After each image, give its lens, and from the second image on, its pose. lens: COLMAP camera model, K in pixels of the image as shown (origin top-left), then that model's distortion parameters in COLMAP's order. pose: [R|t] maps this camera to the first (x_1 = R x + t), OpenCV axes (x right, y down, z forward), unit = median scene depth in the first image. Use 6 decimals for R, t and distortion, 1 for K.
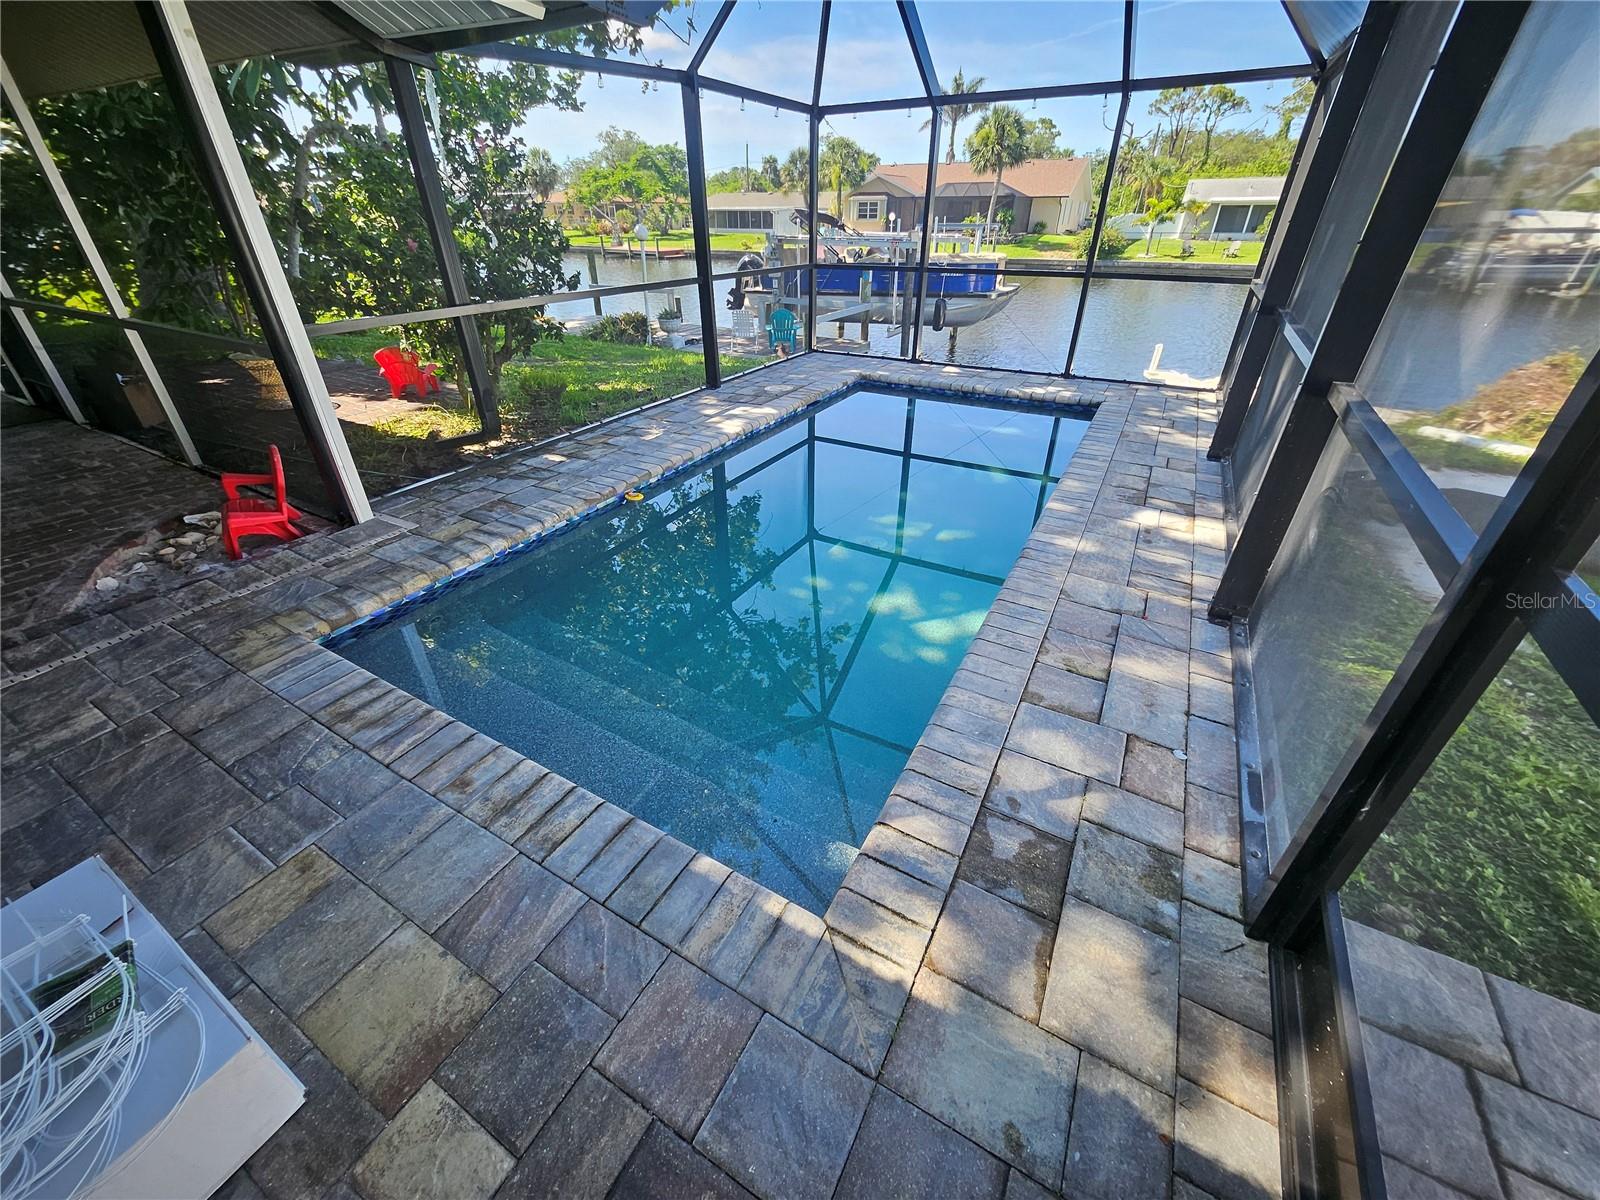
lens RADIAL K [[624.7, 0, 796.7], [0, 624.7, 587.3], [0, 0, 1]] dist [0.000859, 0.000484]
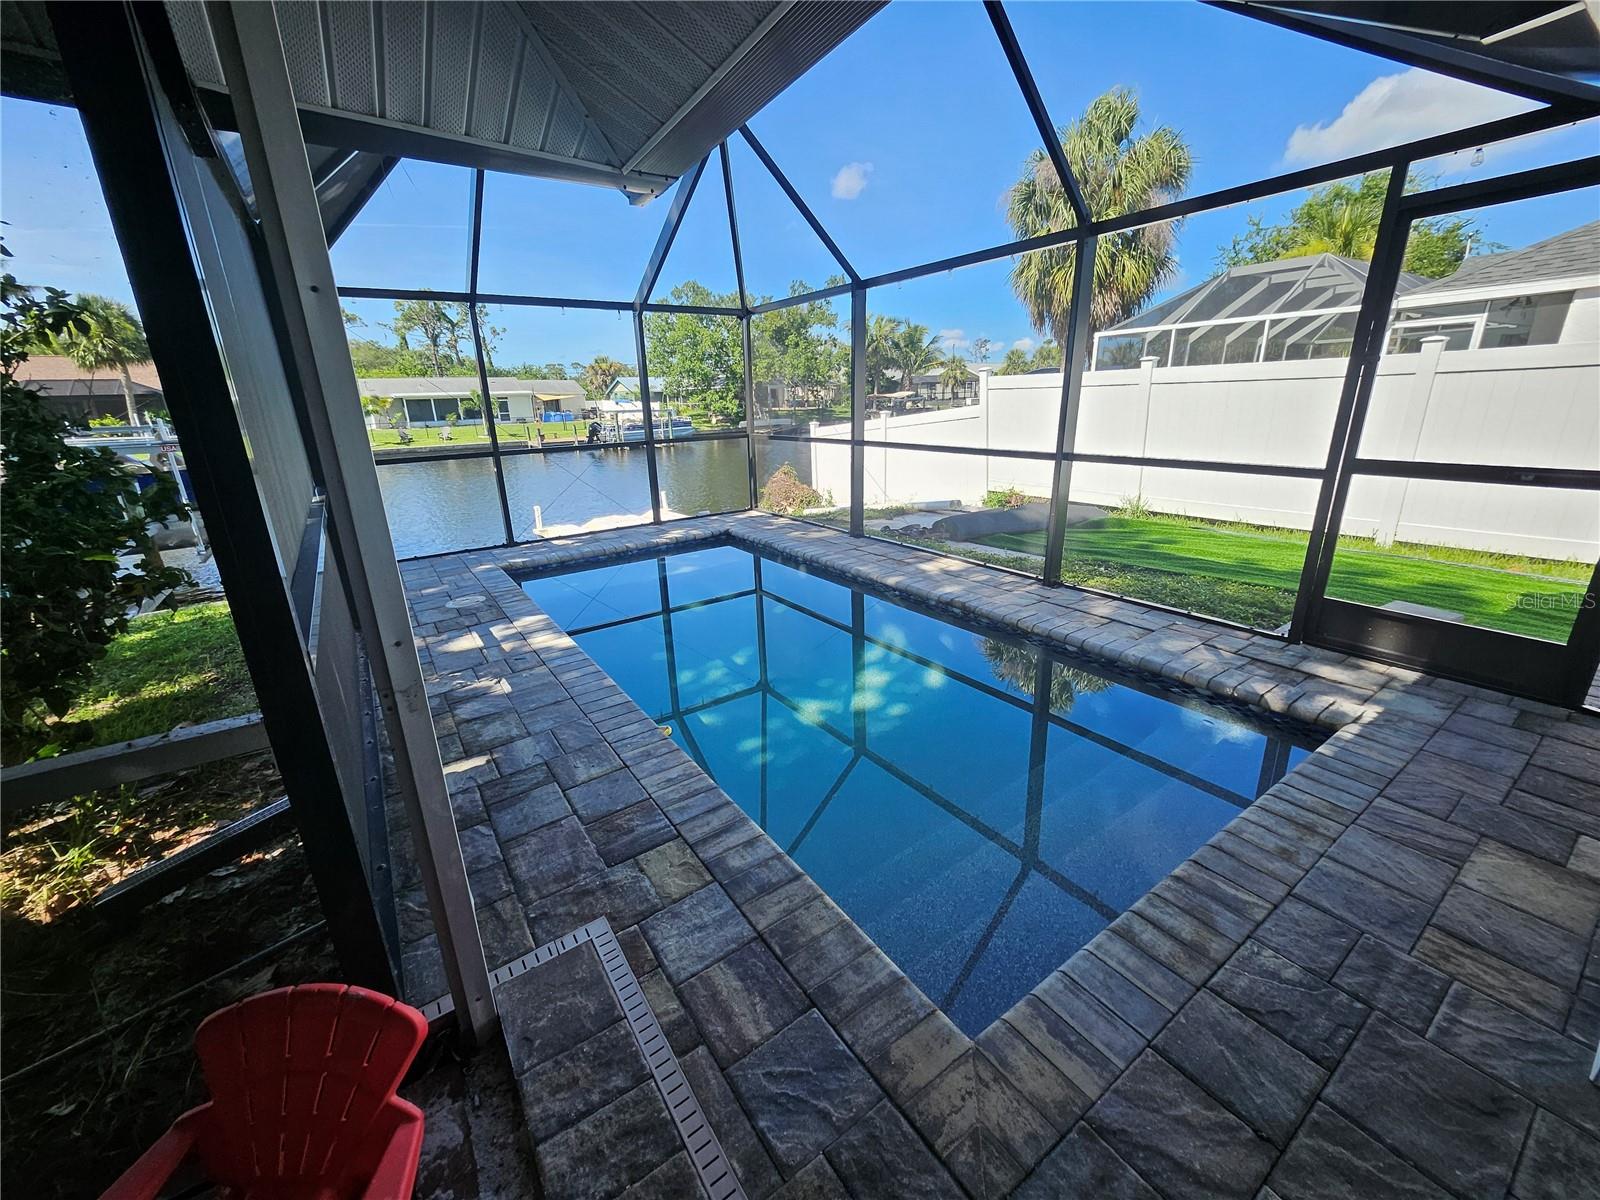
lens RADIAL K [[624.7, 0, 798.1], [0, 624.7, 591.3], [0, 0, 1]] dist [0.000859, 0.000484]
pose [[0.435305, -0.282610, 0.854775, -0.927920], [0.487295, 0.872309, 0.040246, -0.287728], [-0.757002, 0.399009, 0.517435, 0.497487]]
